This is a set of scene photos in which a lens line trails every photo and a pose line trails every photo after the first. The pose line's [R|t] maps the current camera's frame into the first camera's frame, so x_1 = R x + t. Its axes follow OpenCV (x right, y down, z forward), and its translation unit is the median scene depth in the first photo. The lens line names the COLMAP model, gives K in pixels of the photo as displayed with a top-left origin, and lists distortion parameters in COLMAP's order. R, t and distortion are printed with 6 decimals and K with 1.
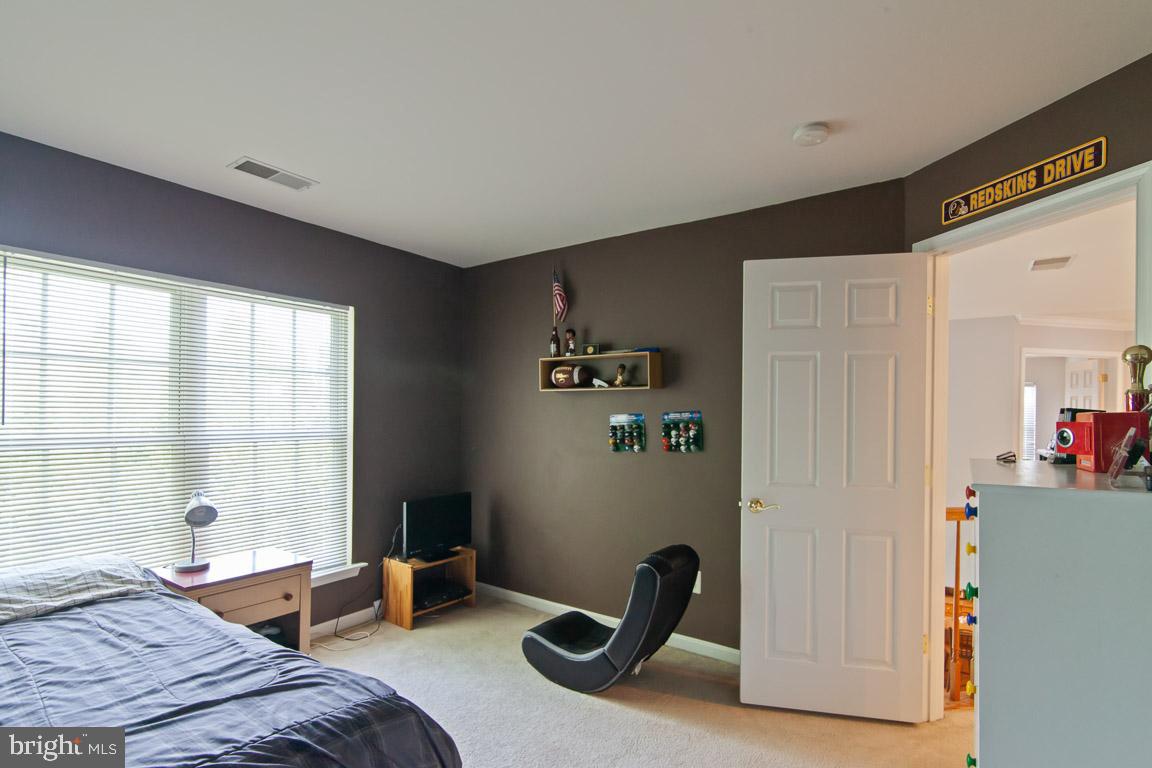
lens RADIAL K [[556.2, 0, 579.0], [0, 556.2, 408.1], [0, 0, 1]] dist [-0.000655, -0.000831]
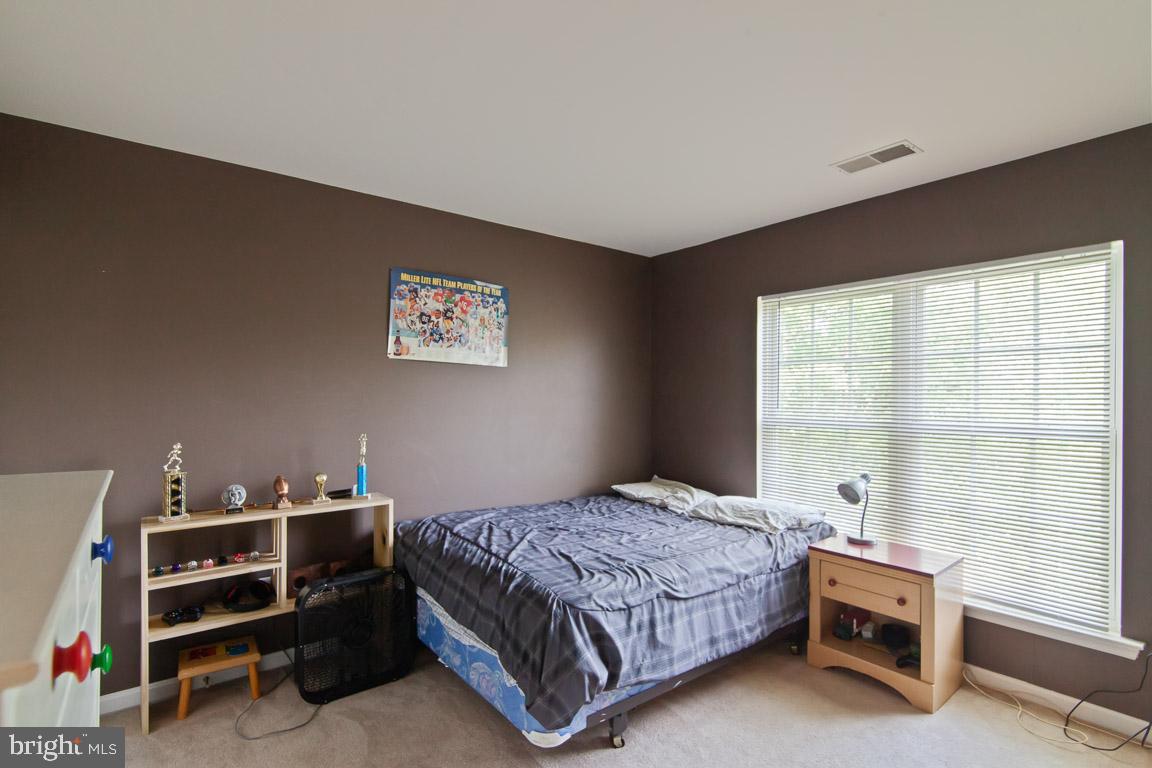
lens RADIAL K [[556.2, 0, 577.3], [0, 556.2, 392.6], [0, 0, 1]] dist [-0.000655, -0.000831]
pose [[-0.293202, -0.018119, -0.955879, 0.539340], [-0.000773, 0.999825, -0.018715, 0.012464], [0.956050, -0.004749, -0.293165, 0.789759]]
